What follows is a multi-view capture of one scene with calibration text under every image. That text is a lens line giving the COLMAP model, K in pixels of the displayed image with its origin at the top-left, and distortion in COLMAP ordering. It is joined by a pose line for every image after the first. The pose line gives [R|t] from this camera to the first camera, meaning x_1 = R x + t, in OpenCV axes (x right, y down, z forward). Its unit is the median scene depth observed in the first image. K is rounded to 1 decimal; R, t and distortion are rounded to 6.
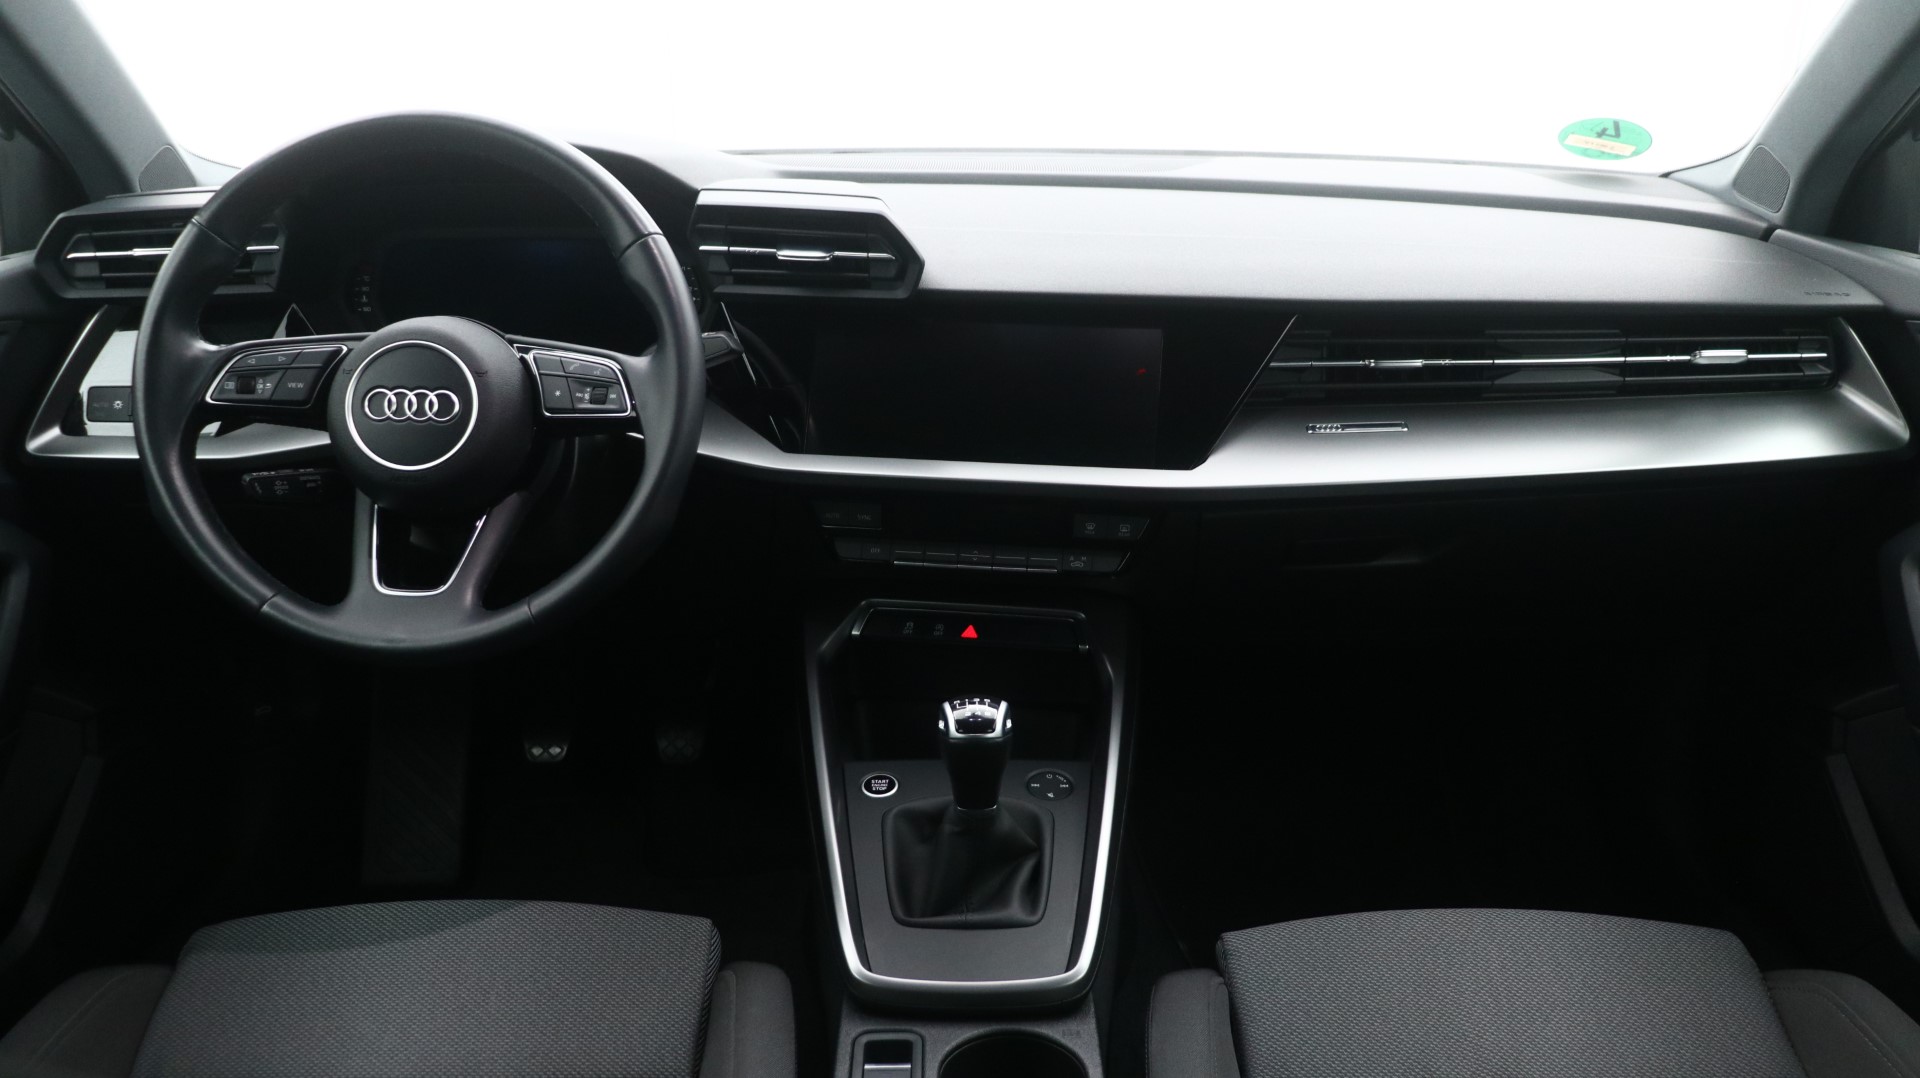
lens RADIAL K [[1564.4, 0, 962.8], [0, 1564.4, 551.7], [0, 0, 1]] dist [-0.003210, -0.002457]
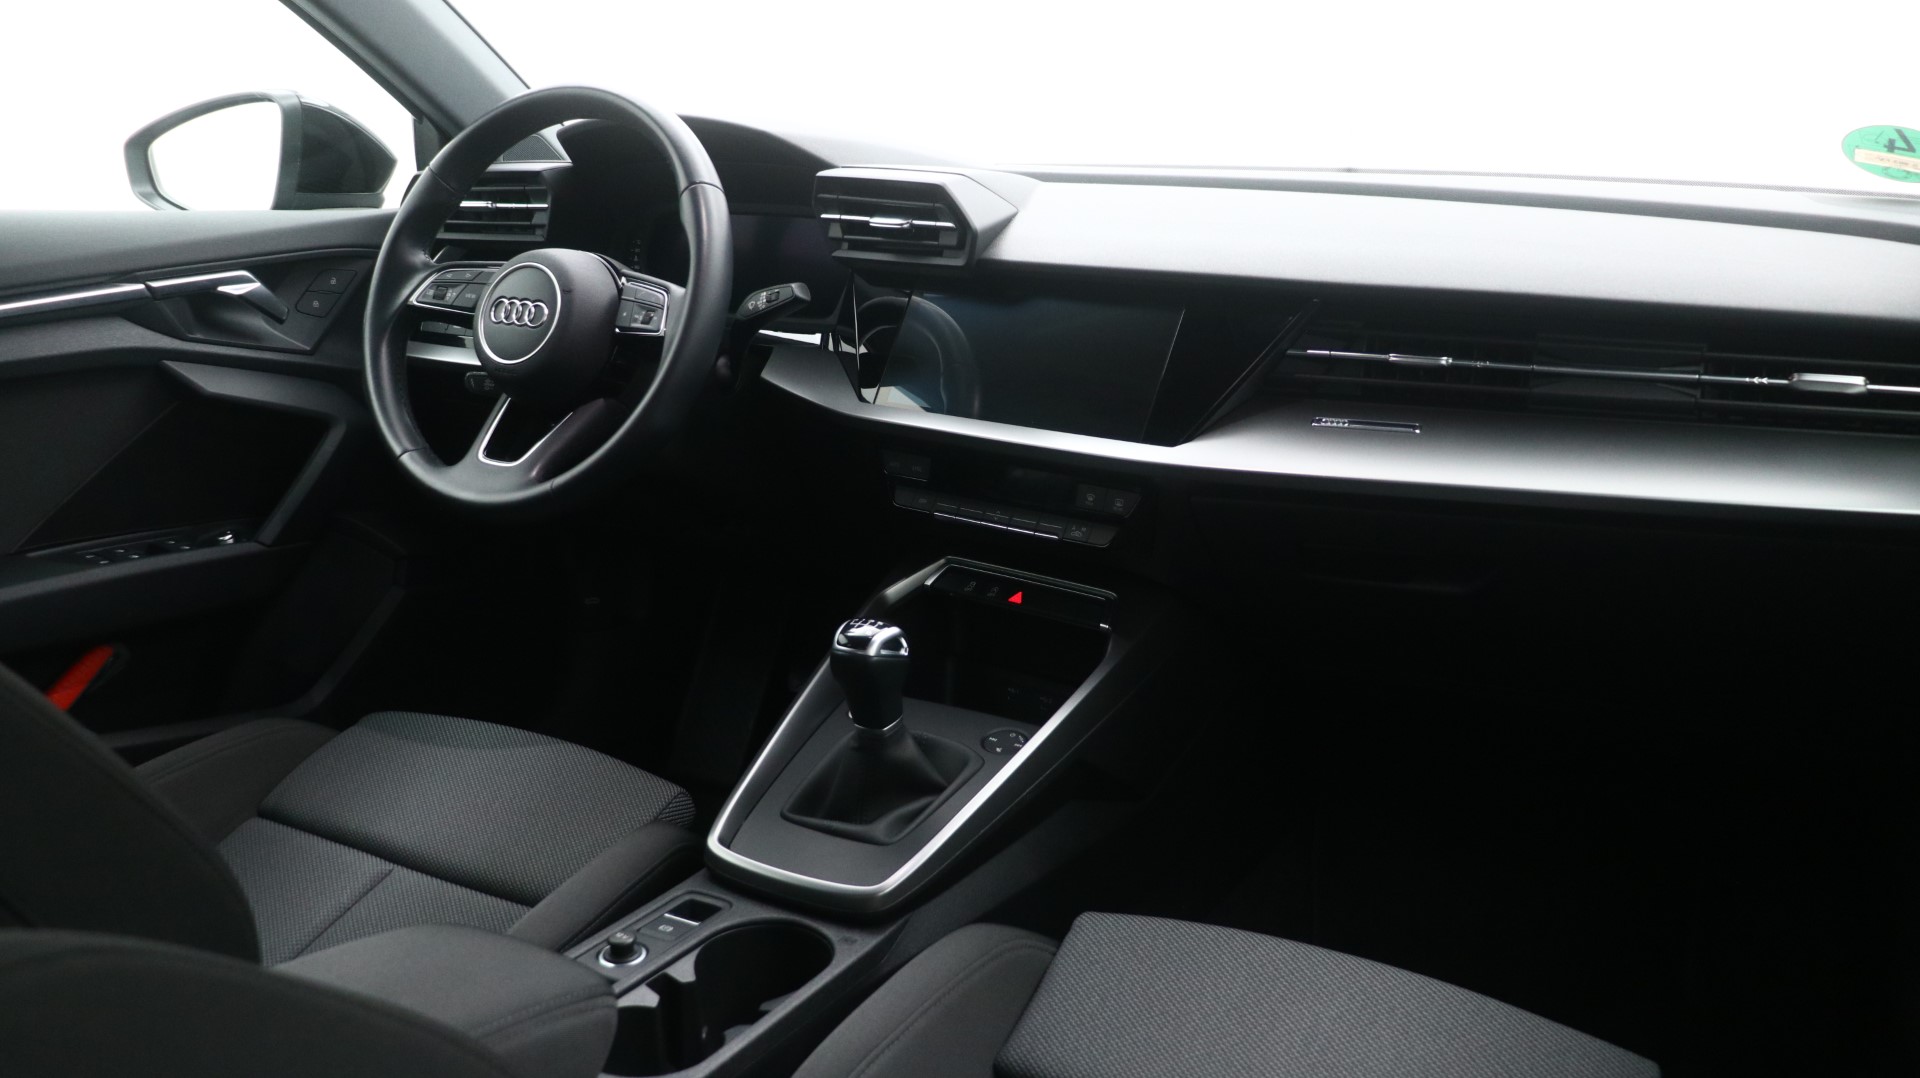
lens RADIAL K [[1502.2, 0, 960.0], [0, 1502.2, 539.0], [0, 0, 1]] dist [-0.011484, -0.005700]
pose [[0.867190, 0.132622, -0.479993, 0.508804], [-0.166638, 0.985599, -0.028739, 0.055273], [0.469269, 0.104907, 0.876802, 0.127453]]
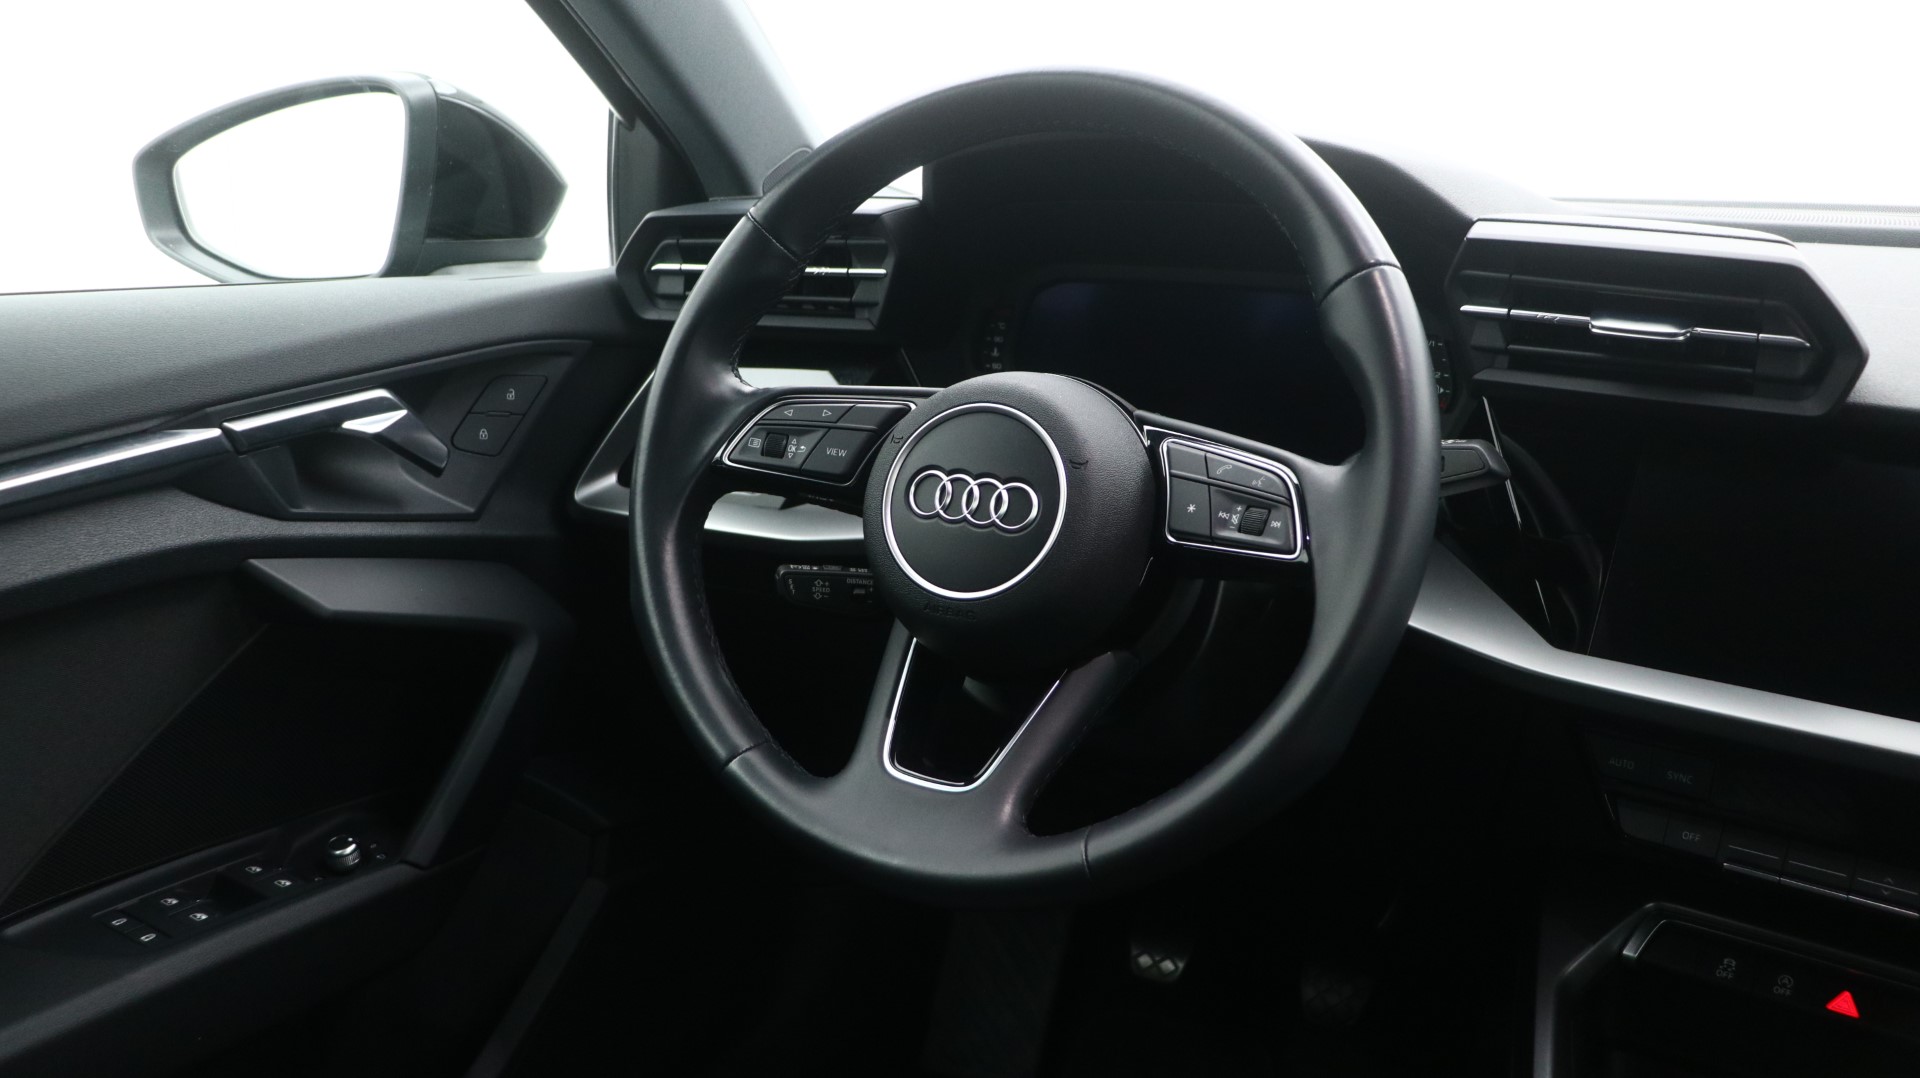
lens RADIAL K [[1564.4, 0, 962.8], [0, 1564.4, 551.7], [0, 0, 1]] dist [-0.003210, -0.002457]
pose [[0.886959, 0.131612, -0.442698, -0.058072], [-0.162447, 0.986189, -0.032278, -0.046886], [0.432336, 0.100544, 0.896089, 0.382504]]
